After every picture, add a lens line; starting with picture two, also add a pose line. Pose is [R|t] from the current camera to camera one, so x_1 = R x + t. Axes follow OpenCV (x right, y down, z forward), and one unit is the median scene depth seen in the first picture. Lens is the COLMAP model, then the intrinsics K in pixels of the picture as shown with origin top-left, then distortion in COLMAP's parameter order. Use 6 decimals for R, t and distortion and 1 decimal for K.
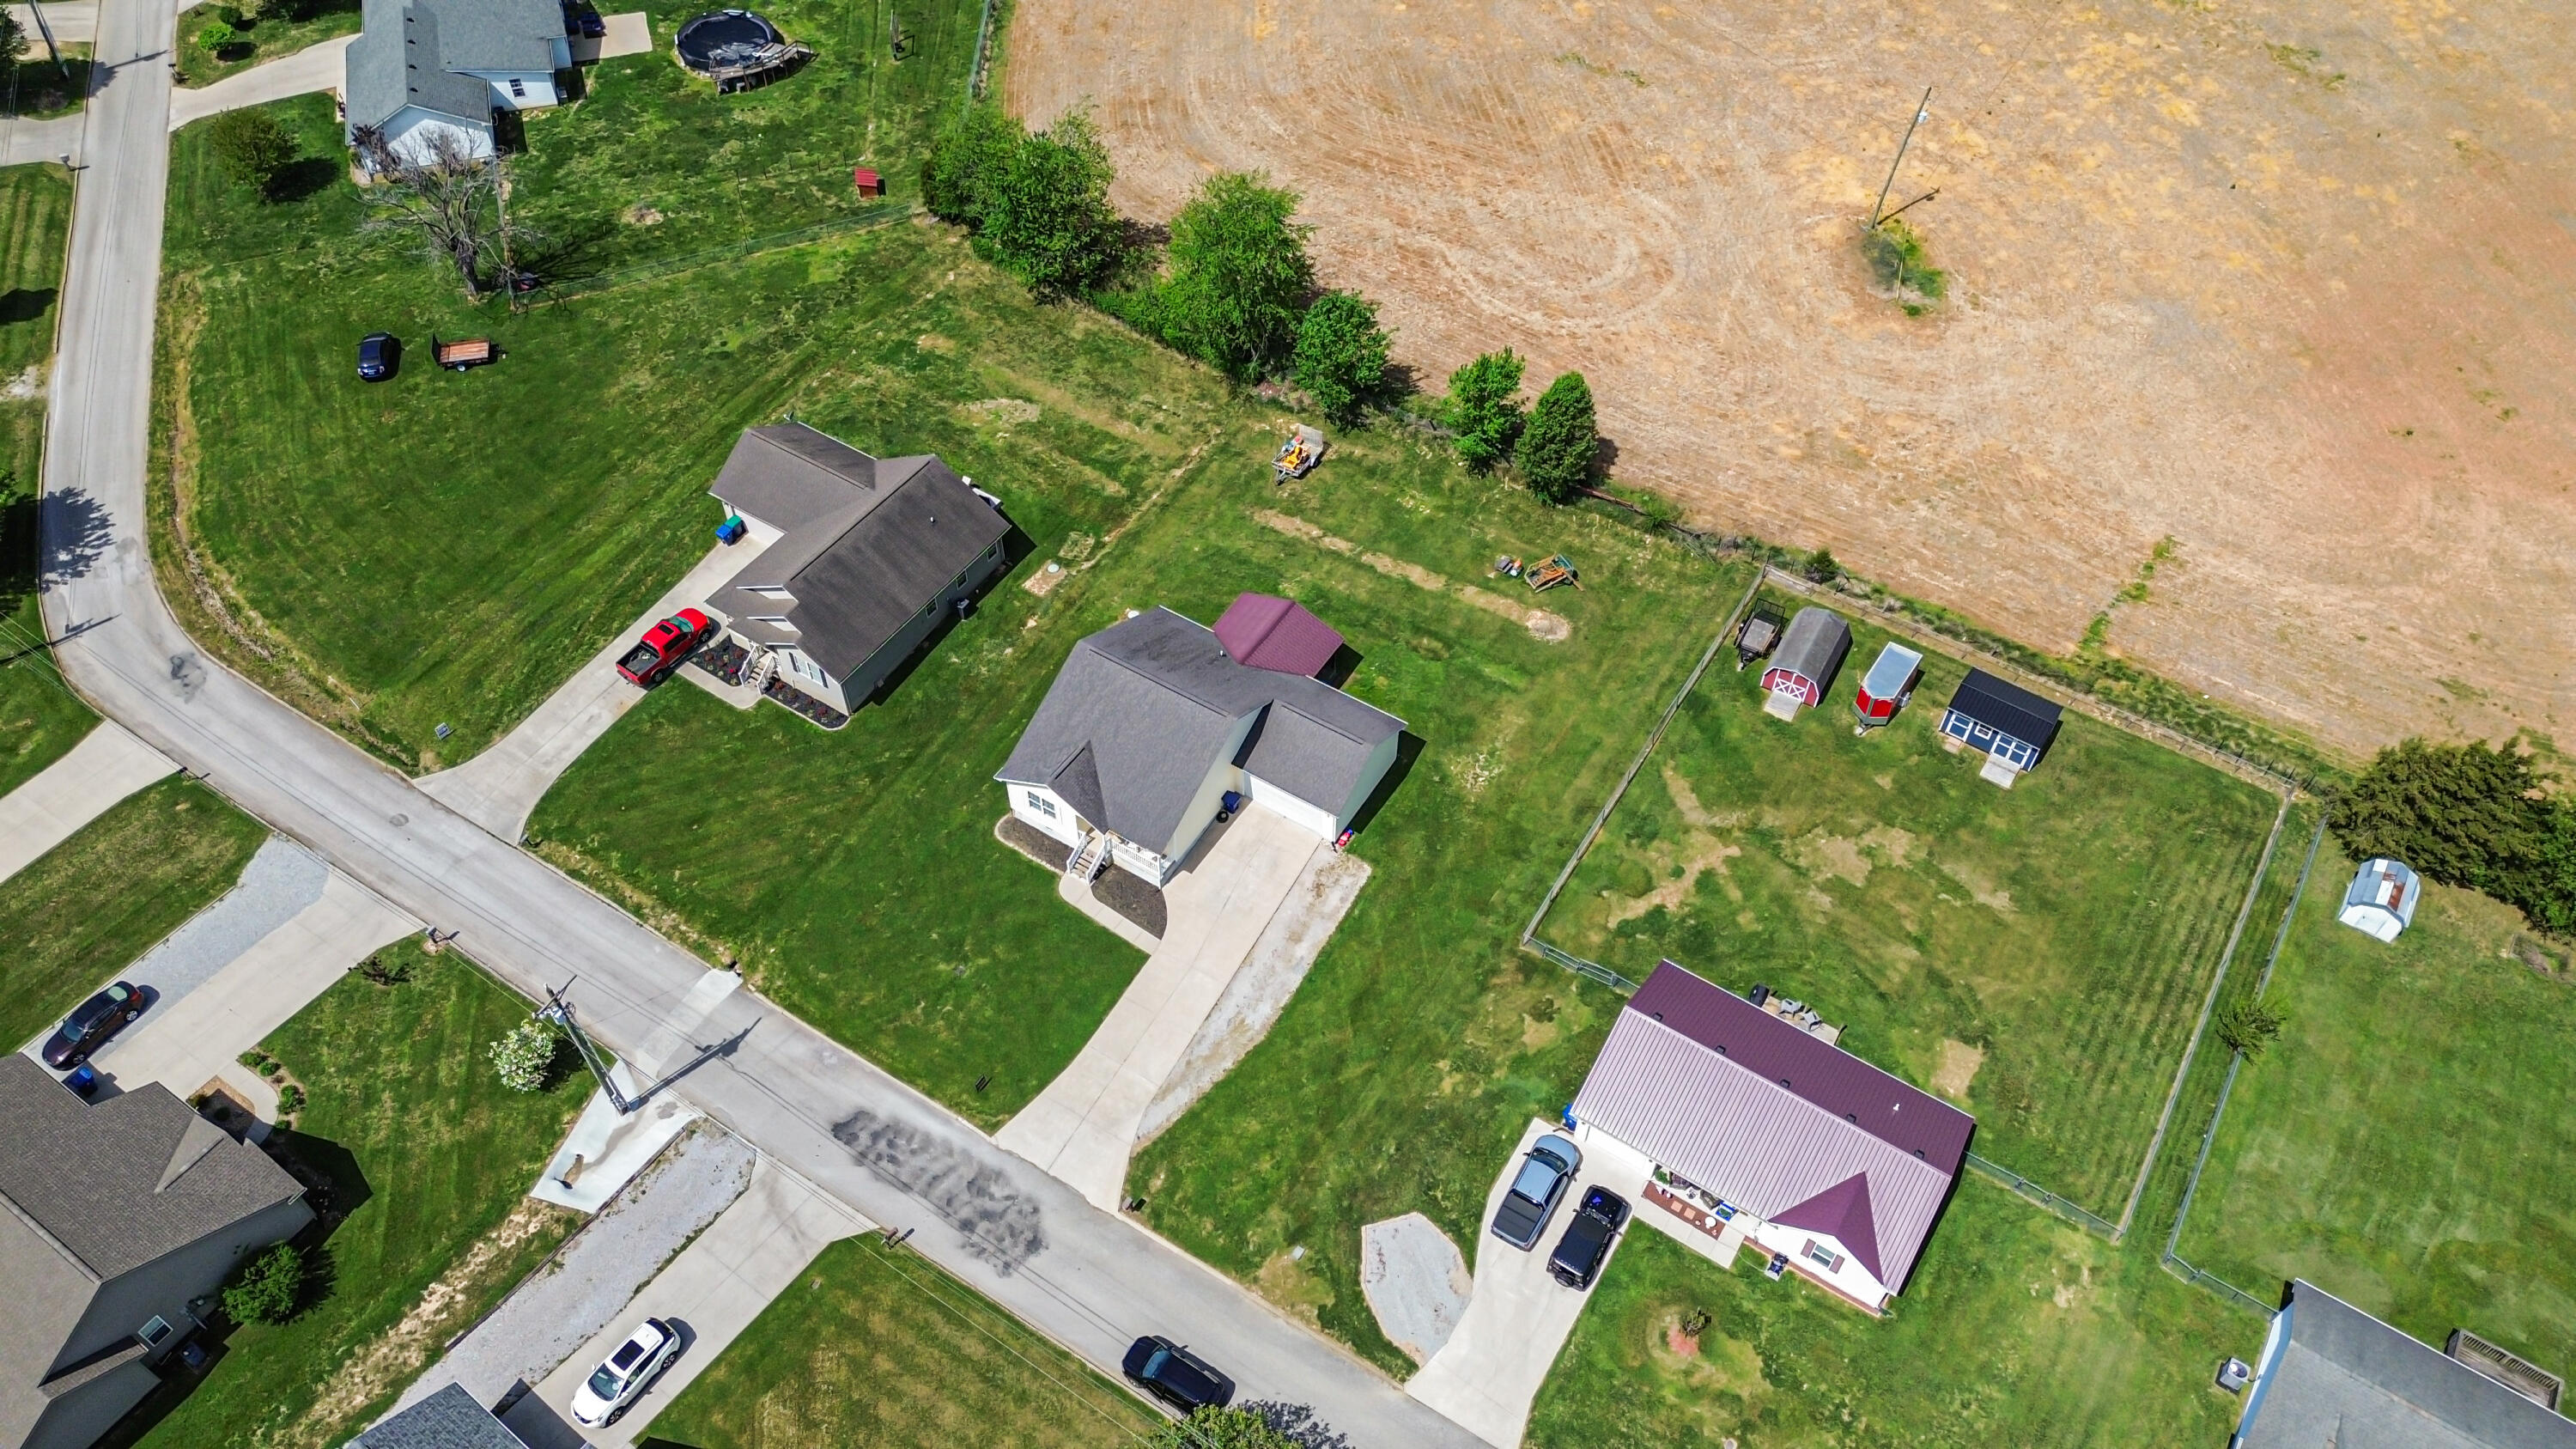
lens RADIAL K [[1845.3, 0, 1283.3], [0, 1845.3, 691.9], [0, 0, 1]] dist [0.063251, -0.072669]
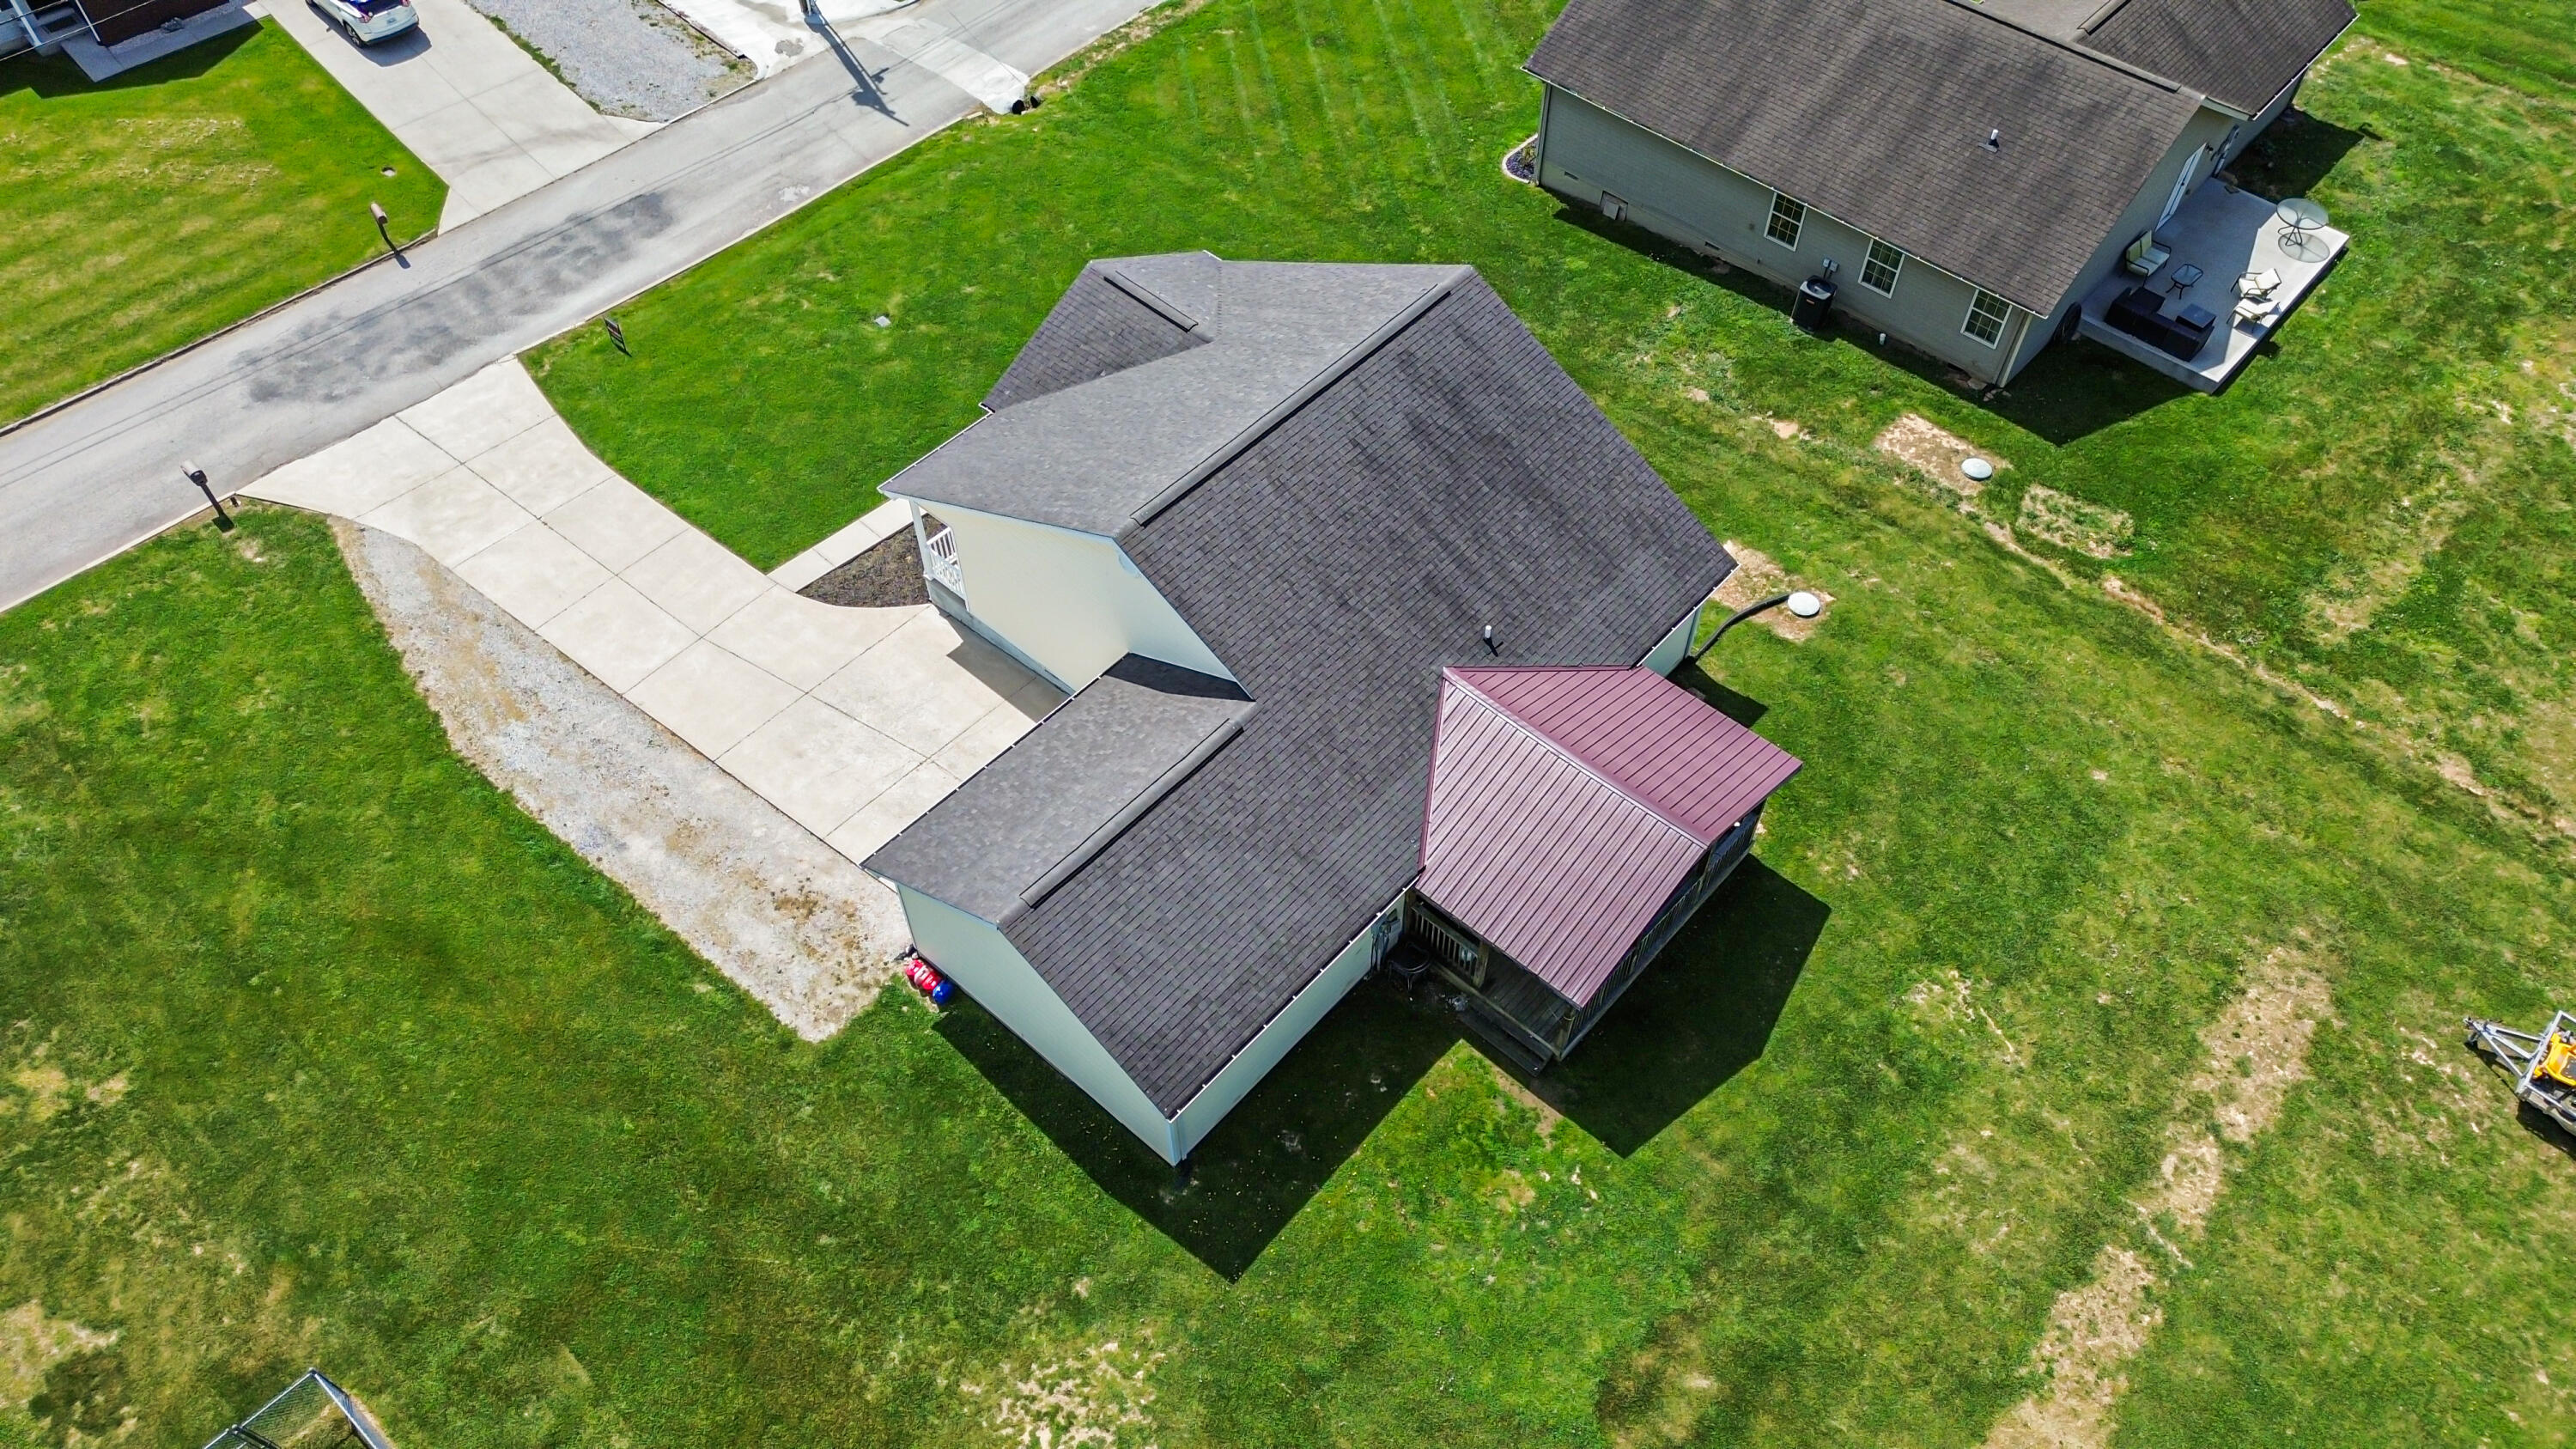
lens RADIAL K [[1845.3, 0, 1283.3], [0, 1845.3, 691.9], [0, 0, 1]] dist [0.063251, -0.072669]
pose [[-0.166795, 0.760116, -0.628015, 0.198232], [-0.741229, 0.323355, 0.588236, -0.192482], [0.650199, 0.563618, 0.509486, 0.822124]]
